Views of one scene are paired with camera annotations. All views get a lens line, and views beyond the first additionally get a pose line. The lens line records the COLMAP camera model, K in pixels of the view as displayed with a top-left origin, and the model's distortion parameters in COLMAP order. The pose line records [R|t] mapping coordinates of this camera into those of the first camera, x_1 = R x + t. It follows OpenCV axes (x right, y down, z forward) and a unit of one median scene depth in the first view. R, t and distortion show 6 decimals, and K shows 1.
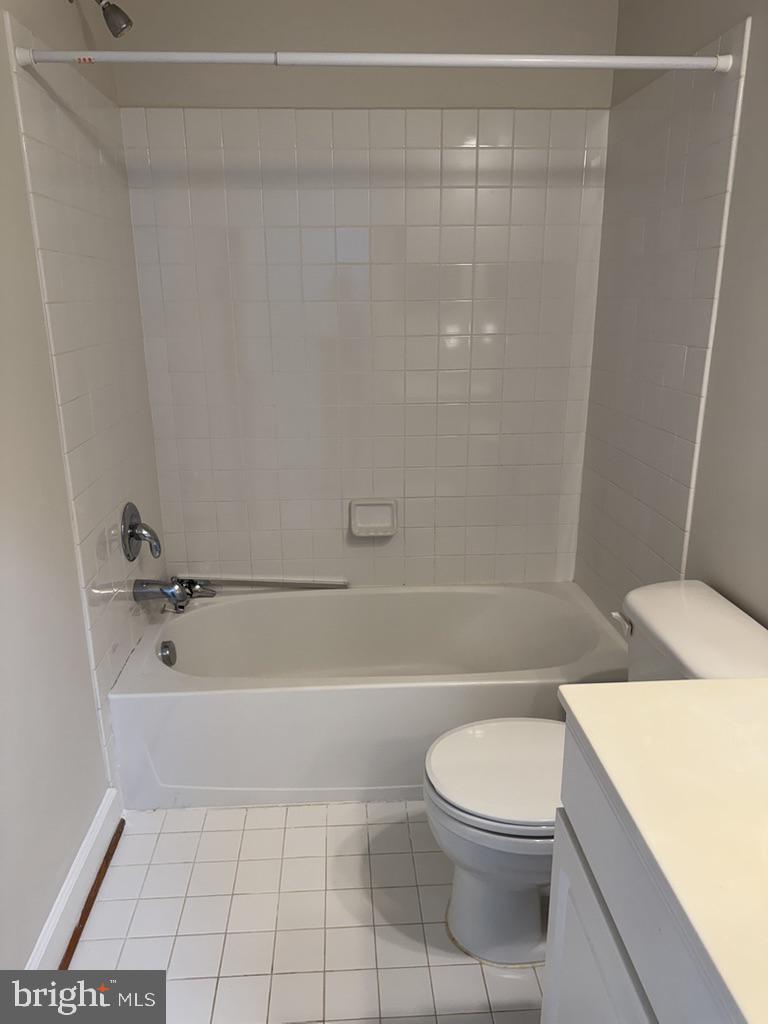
lens RADIAL K [[734.4, 0, 384.0], [0, 734.4, 512.0], [0, 0, 1]] dist [-0.001553, -0.006587]
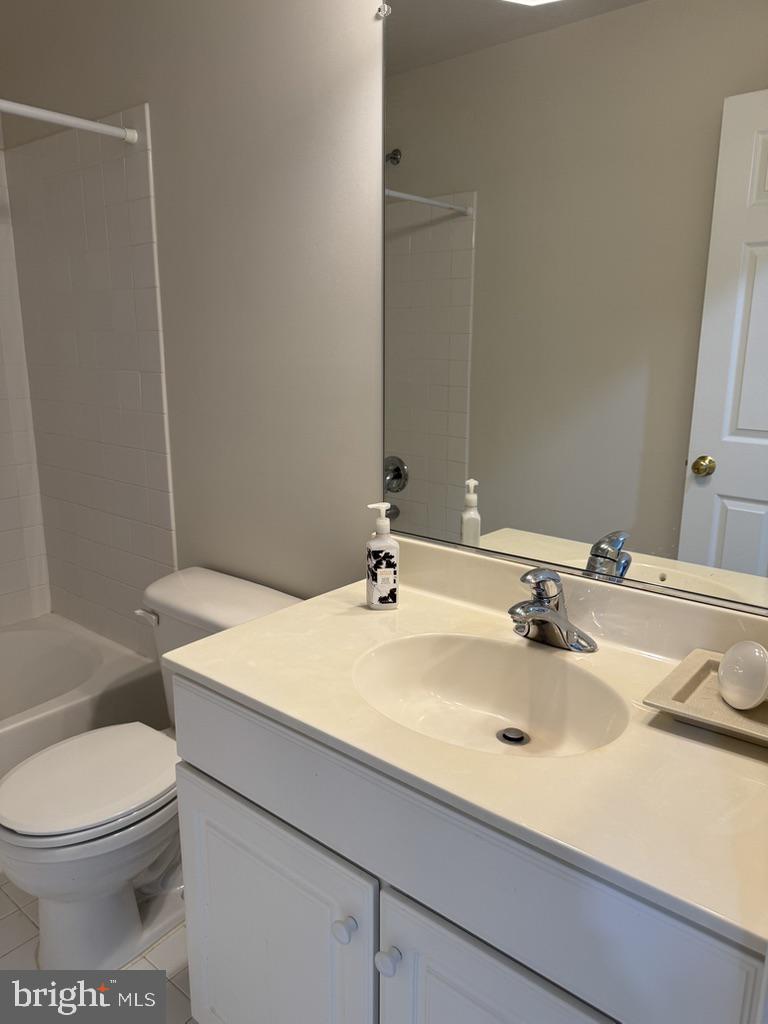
lens RADIAL K [[732.7, 0, 384.0], [0, 732.7, 512.0], [0, 0, 1]] dist [-0.004279, 0.030328]
pose [[0.676681, -0.167377, 0.716999, -0.201543], [0.205333, 0.978082, 0.034537, 0.030308], [-0.707065, 0.123853, 0.696218, -0.049159]]
